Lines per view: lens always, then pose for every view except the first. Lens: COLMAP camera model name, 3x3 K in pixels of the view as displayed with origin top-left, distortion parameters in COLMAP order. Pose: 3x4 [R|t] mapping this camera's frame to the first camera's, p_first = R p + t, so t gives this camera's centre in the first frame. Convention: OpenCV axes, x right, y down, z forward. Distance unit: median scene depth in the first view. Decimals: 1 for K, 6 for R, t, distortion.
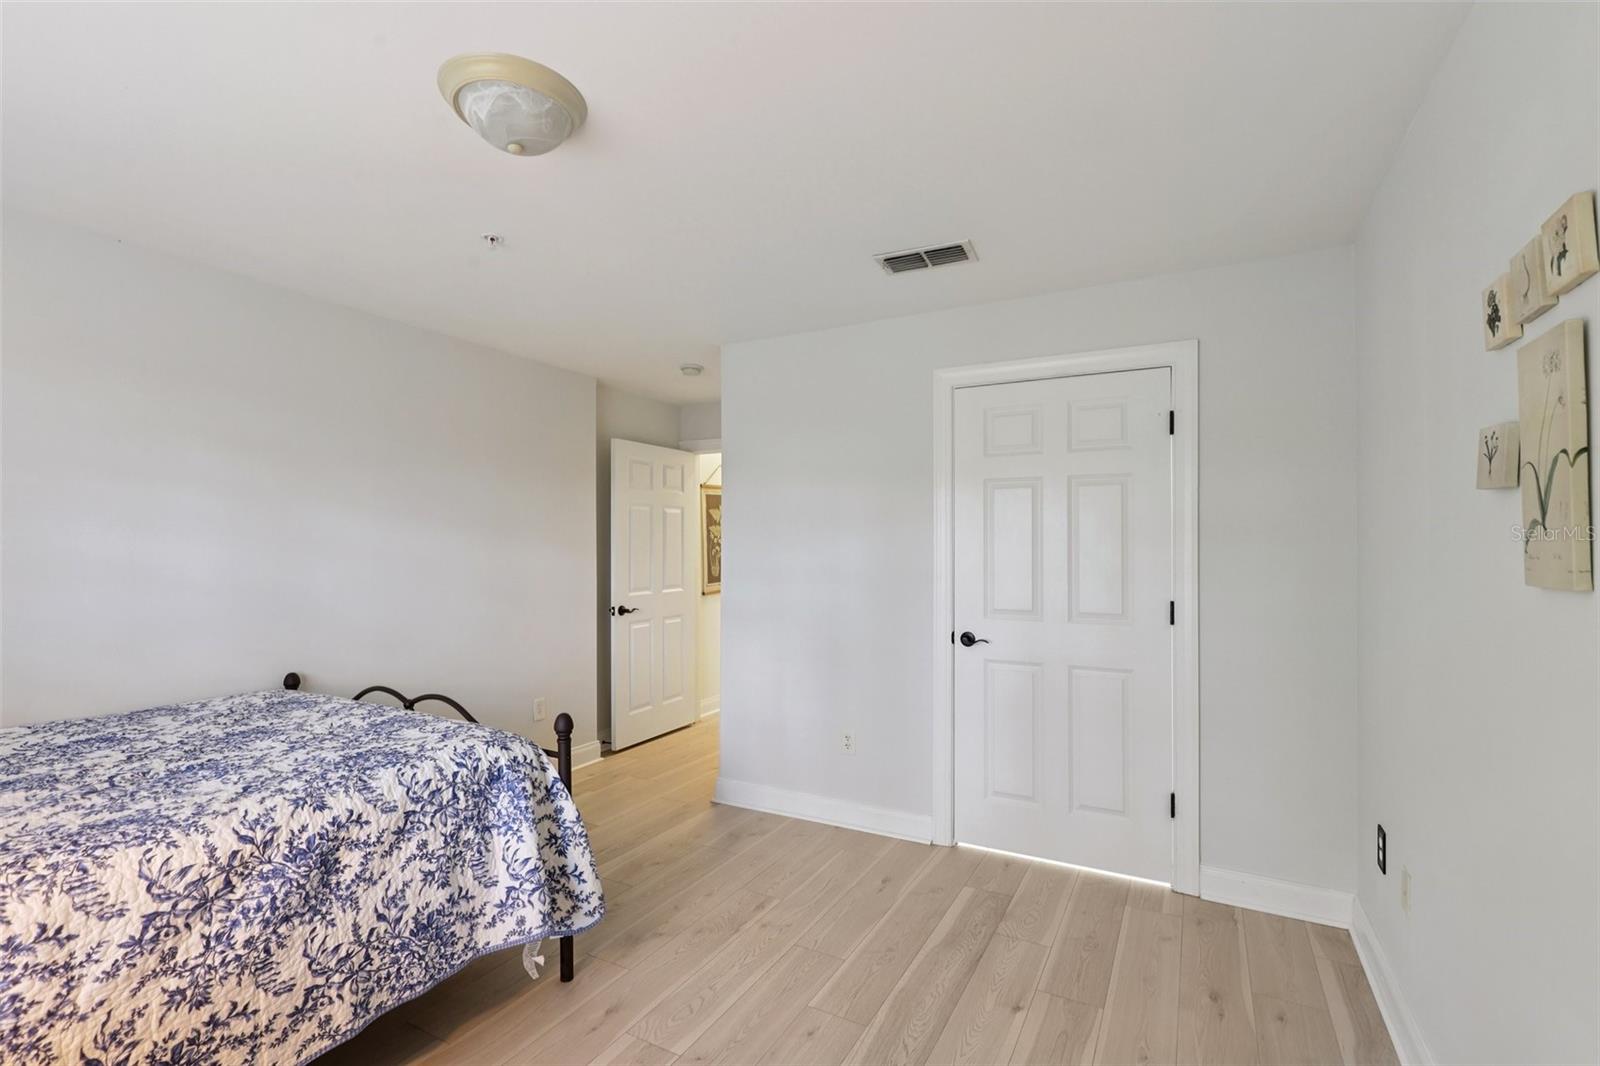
lens RADIAL K [[729.5, 0, 803.3], [0, 729.5, 547.5], [0, 0, 1]] dist [0.002690, 0.000397]
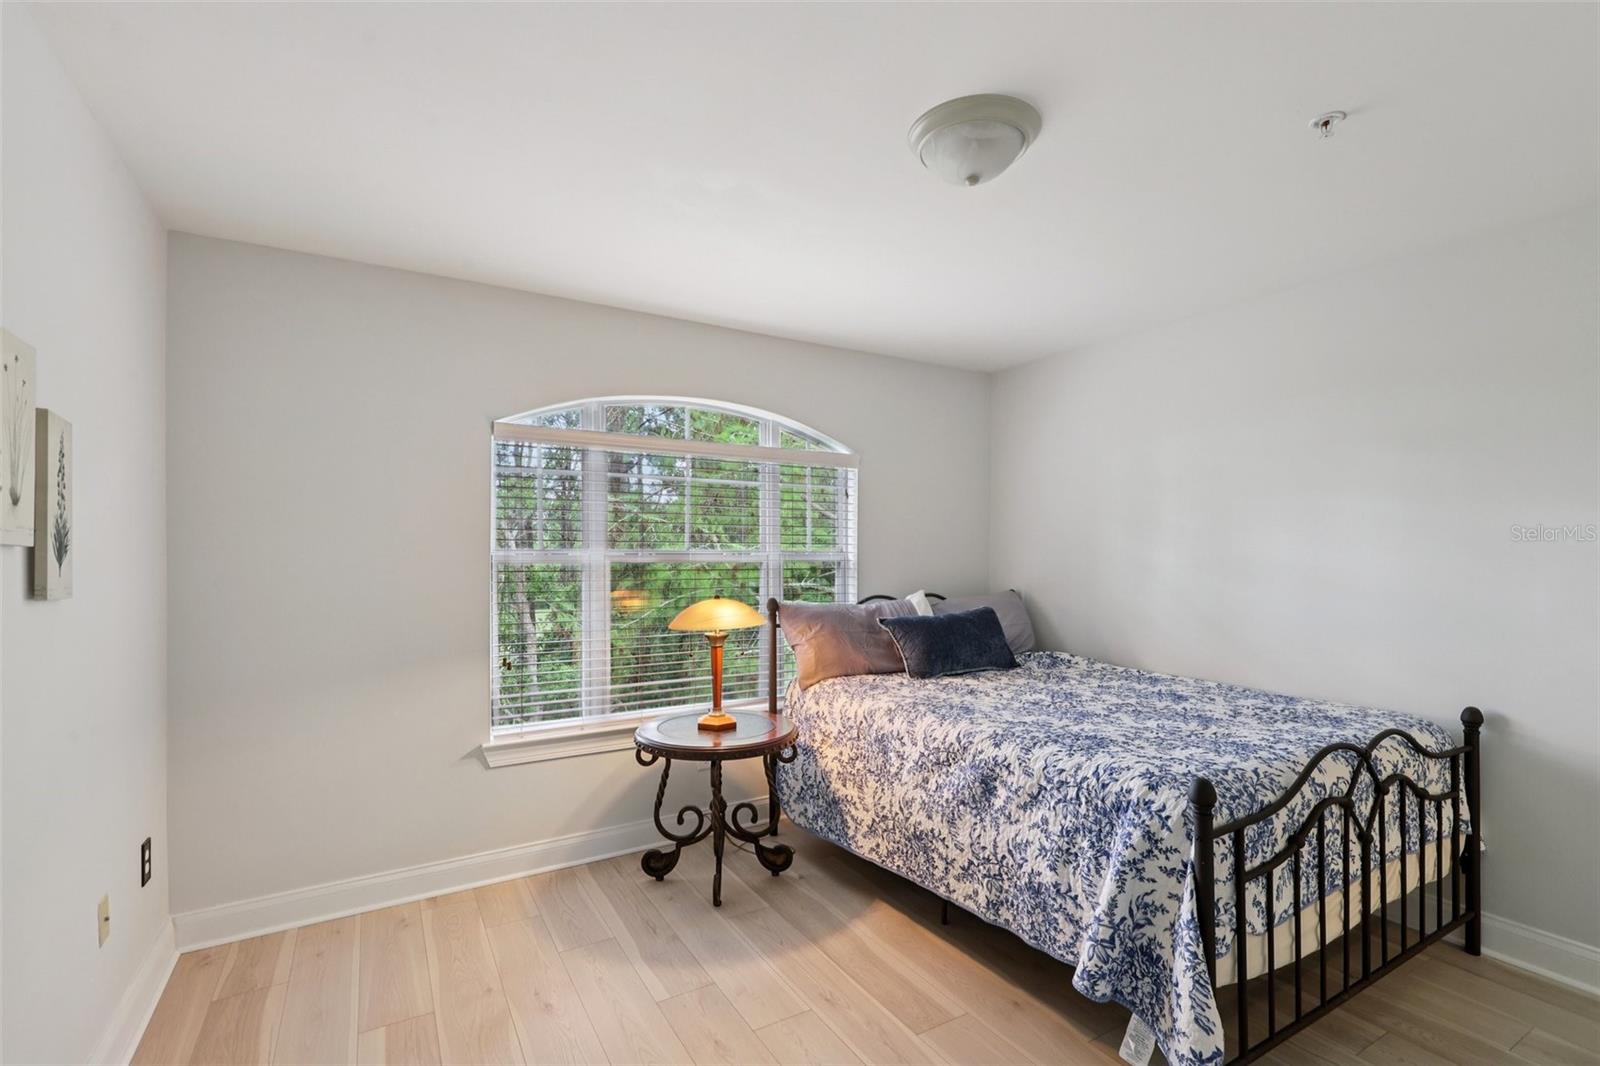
lens RADIAL K [[729.5, 0, 806.5], [0, 729.5, 540.7], [0, 0, 1]] dist [0.002690, 0.000397]
pose [[-0.510078, -0.008106, -0.860090, 0.679012], [0.007080, 0.999882, -0.013623, -0.010595], [0.860099, -0.013039, -0.509961, 1.353613]]
